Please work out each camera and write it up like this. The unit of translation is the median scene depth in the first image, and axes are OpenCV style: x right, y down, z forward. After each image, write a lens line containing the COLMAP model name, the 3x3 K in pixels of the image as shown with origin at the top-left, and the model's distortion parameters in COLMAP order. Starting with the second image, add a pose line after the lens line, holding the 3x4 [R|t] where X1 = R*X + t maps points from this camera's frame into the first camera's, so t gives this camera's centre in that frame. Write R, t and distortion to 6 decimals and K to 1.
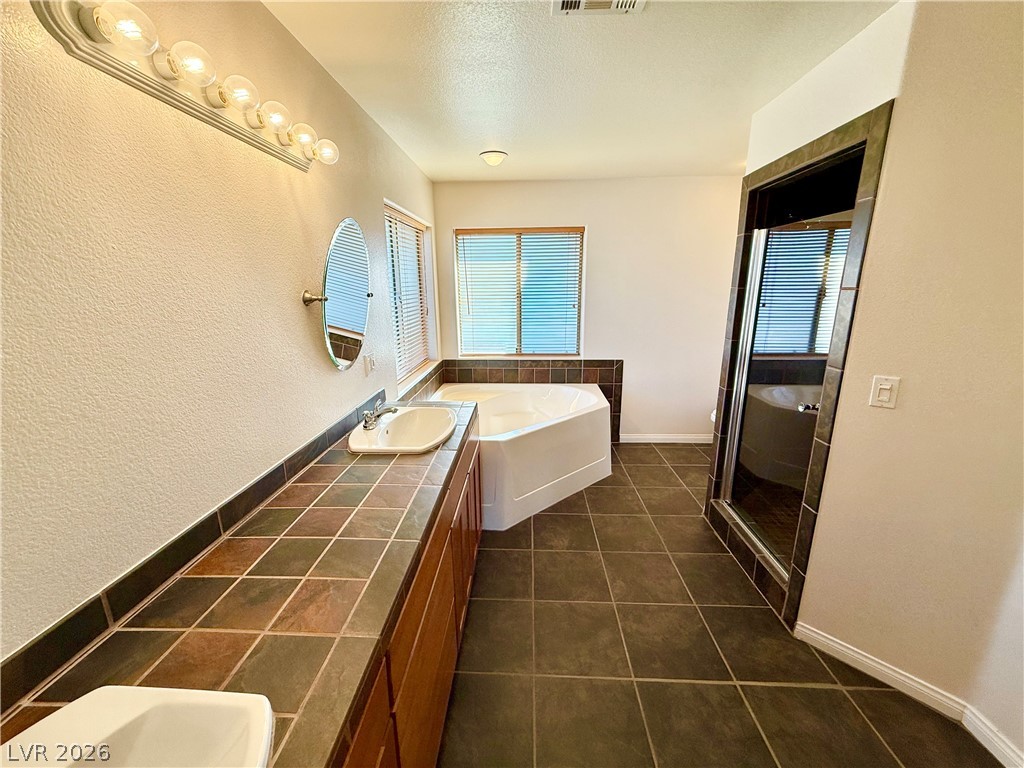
lens RADIAL K [[410.2, 0, 509.9], [0, 410.2, 386.7], [0, 0, 1]] dist [-0.002663, 0.000753]
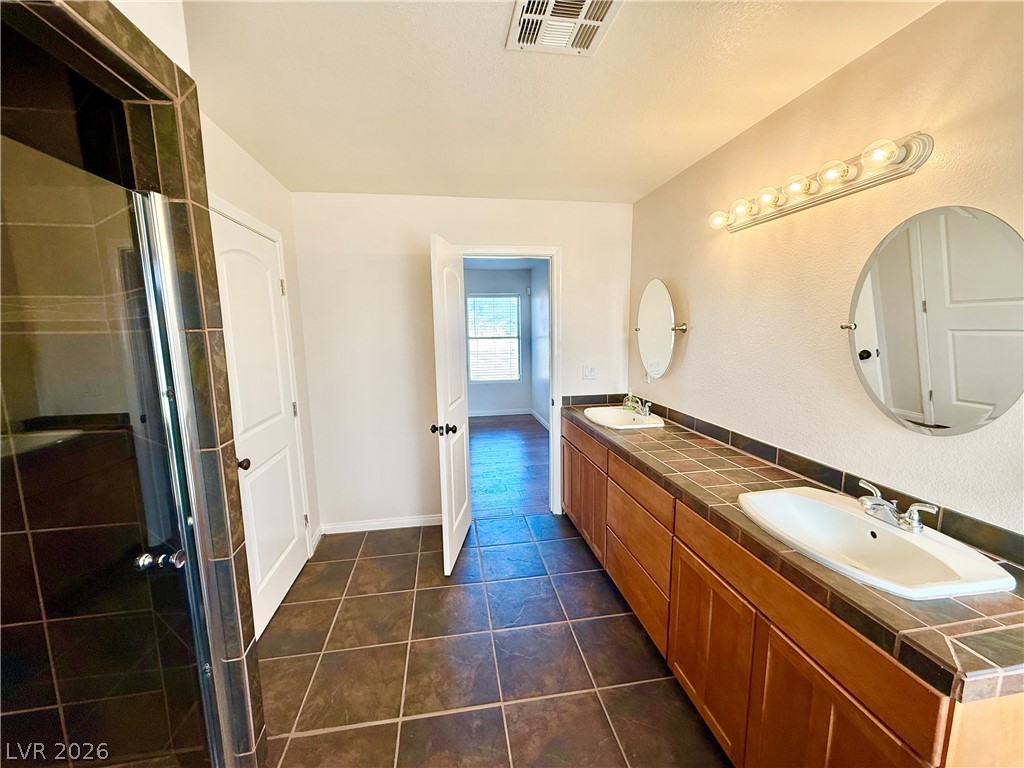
lens RADIAL K [[410.2, 0, 508.2], [0, 410.2, 381.5], [0, 0, 1]] dist [-0.002663, 0.000753]
pose [[-0.978343, 0.050431, -0.200752, 0.495259], [-0.029947, 0.925175, 0.378359, -0.443764], [0.204811, 0.376176, -0.903628, 1.777562]]
